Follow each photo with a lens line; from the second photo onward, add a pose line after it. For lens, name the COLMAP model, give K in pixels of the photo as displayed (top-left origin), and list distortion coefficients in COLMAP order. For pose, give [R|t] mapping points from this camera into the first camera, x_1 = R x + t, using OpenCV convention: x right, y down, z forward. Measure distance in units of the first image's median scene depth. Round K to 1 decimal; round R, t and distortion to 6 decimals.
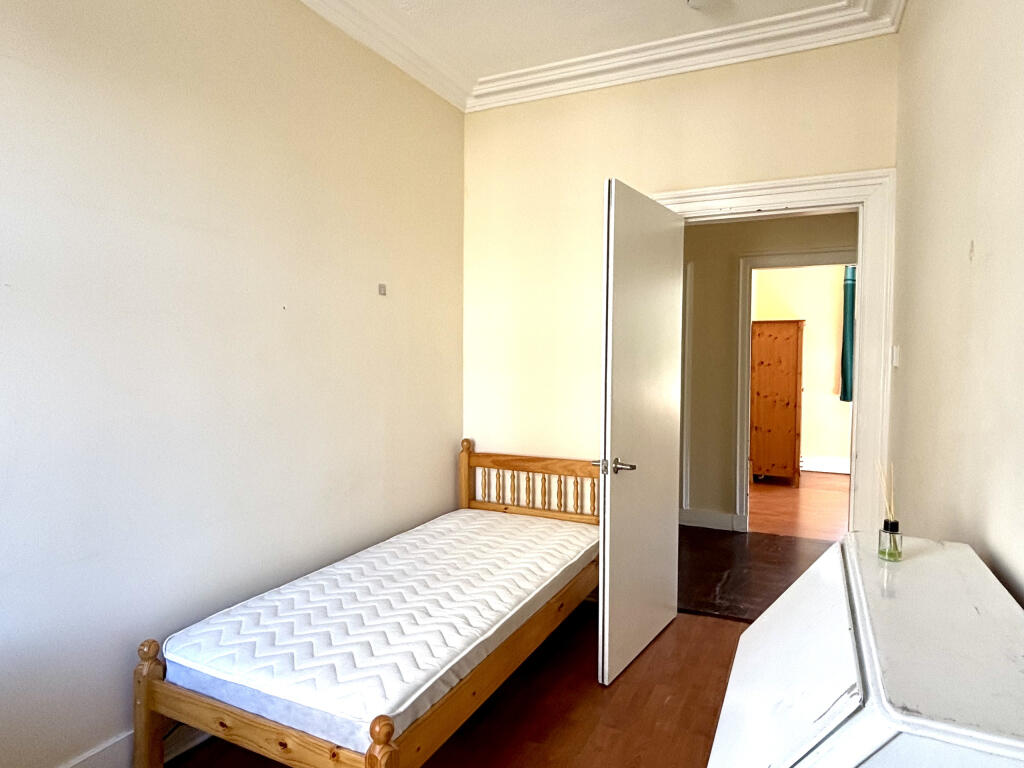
lens RADIAL K [[610.6, 0, 514.4], [0, 610.6, 383.5], [0, 0, 1]] dist [-0.008898, -0.006702]
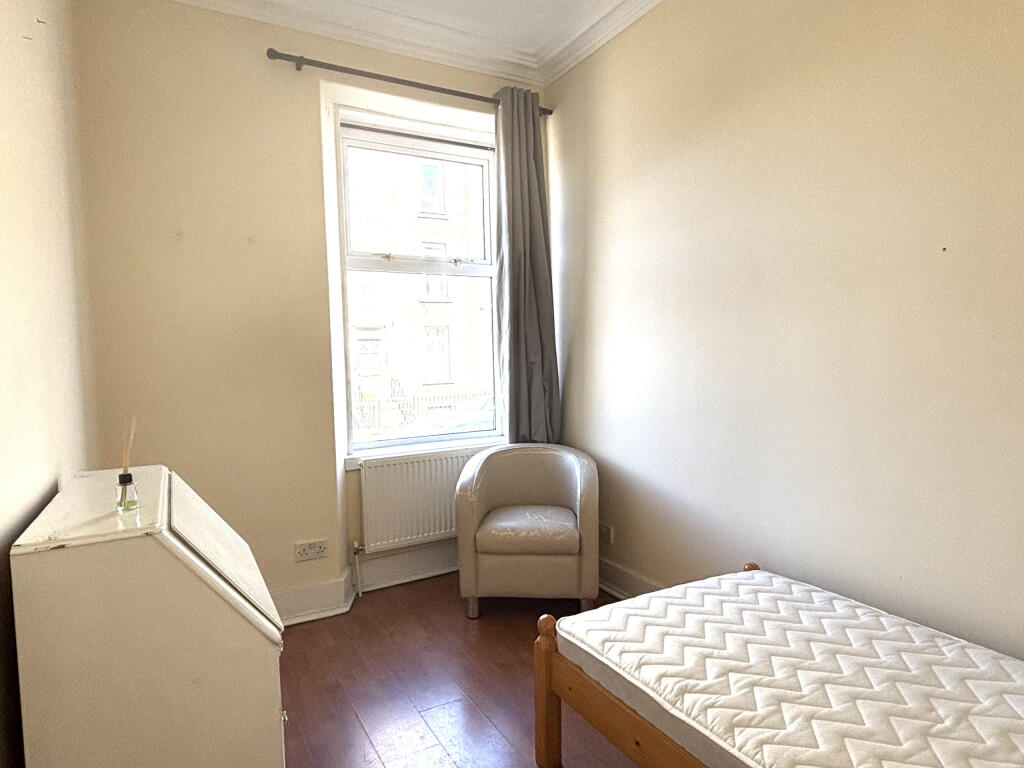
lens RADIAL K [[610.6, 0, 514.2], [0, 610.6, 384.1], [0, 0, 1]] dist [-0.008898, -0.006702]
pose [[-0.568579, 0.070108, -0.819636, 0.594182], [-0.008663, 0.995796, 0.091186, -0.039258], [0.822583, 0.058947, -0.565581, 1.154308]]
